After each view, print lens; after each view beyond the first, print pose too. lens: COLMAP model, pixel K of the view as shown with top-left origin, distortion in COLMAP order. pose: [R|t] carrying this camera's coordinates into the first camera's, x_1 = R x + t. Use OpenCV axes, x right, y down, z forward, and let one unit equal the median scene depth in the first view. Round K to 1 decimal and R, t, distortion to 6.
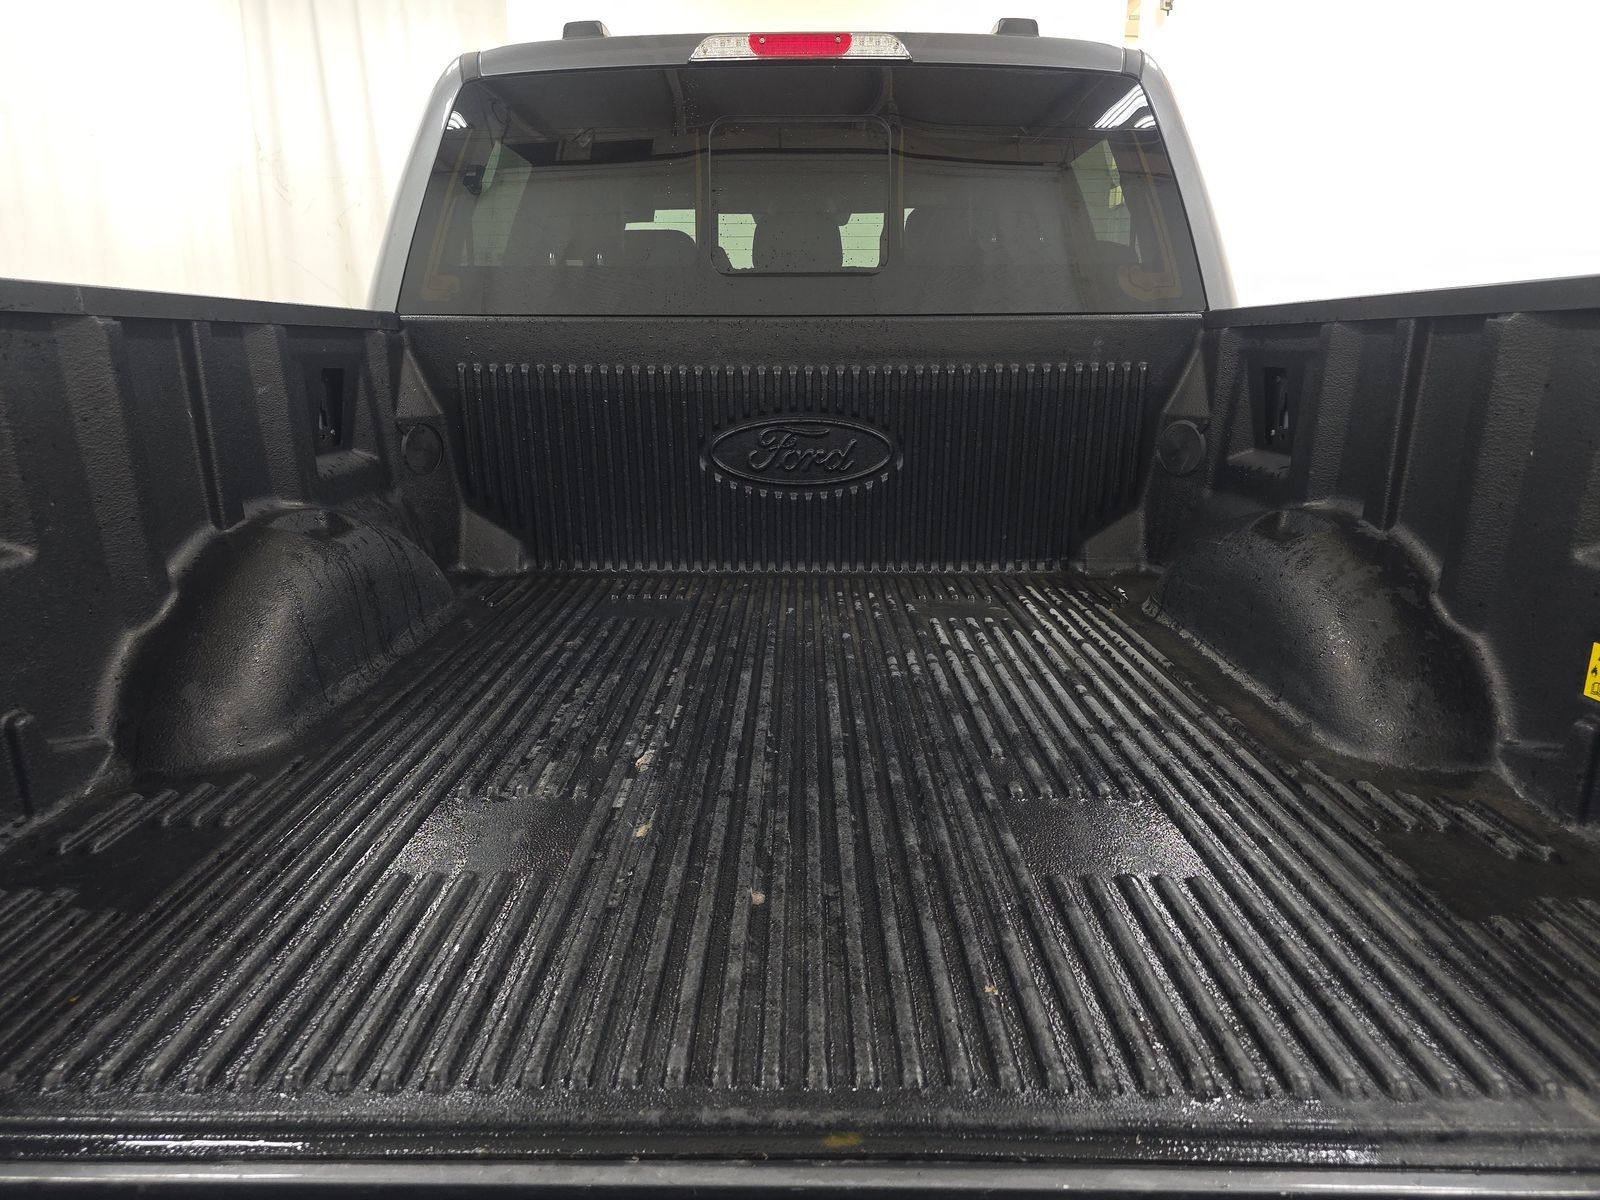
lens RADIAL K [[1062.2, 0, 794.8], [0, 1062.2, 605.4], [0, 0, 1]] dist [-0.006252, -0.001016]
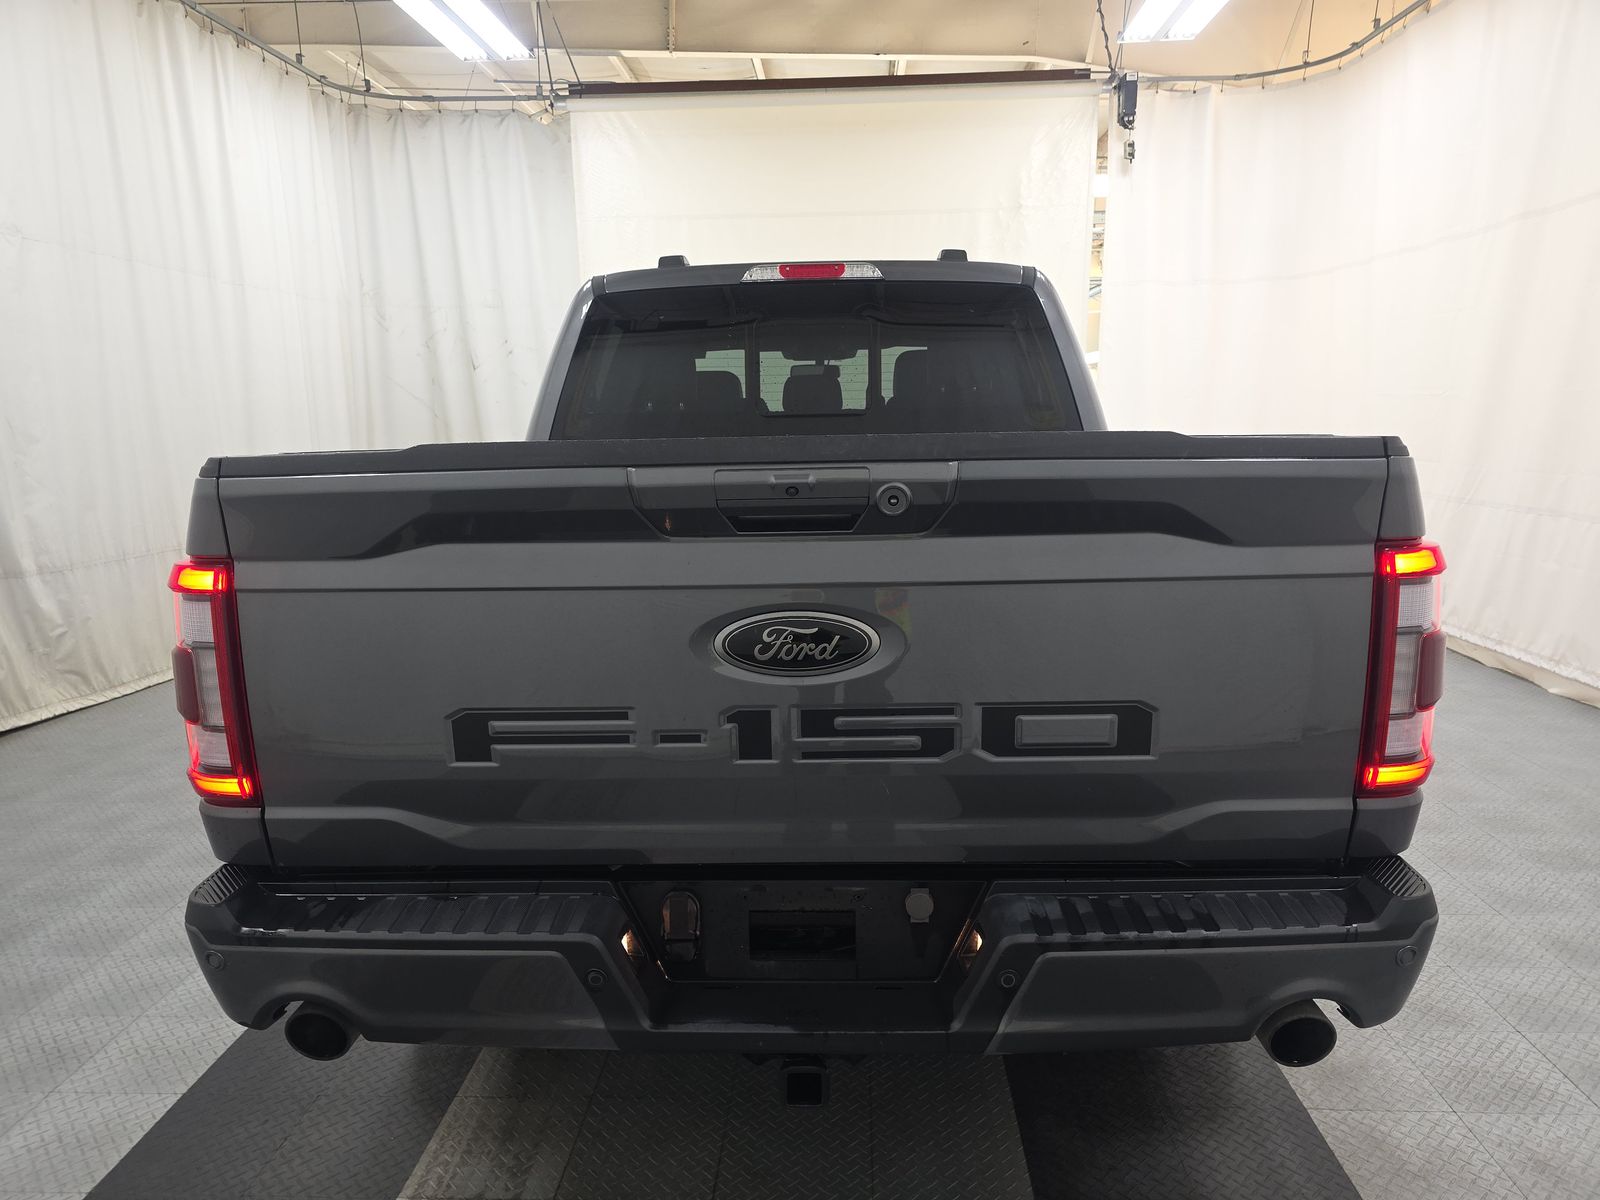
lens RADIAL K [[1062.2, 0, 794.8], [0, 1062.2, 605.4], [0, 0, 1]] dist [-0.006252, -0.001016]
pose [[0.999272, -0.015266, -0.034965, 0.025190], [0.012471, 0.996812, -0.078801, 0.076967], [0.036057, 0.078307, 0.996277, -0.488276]]
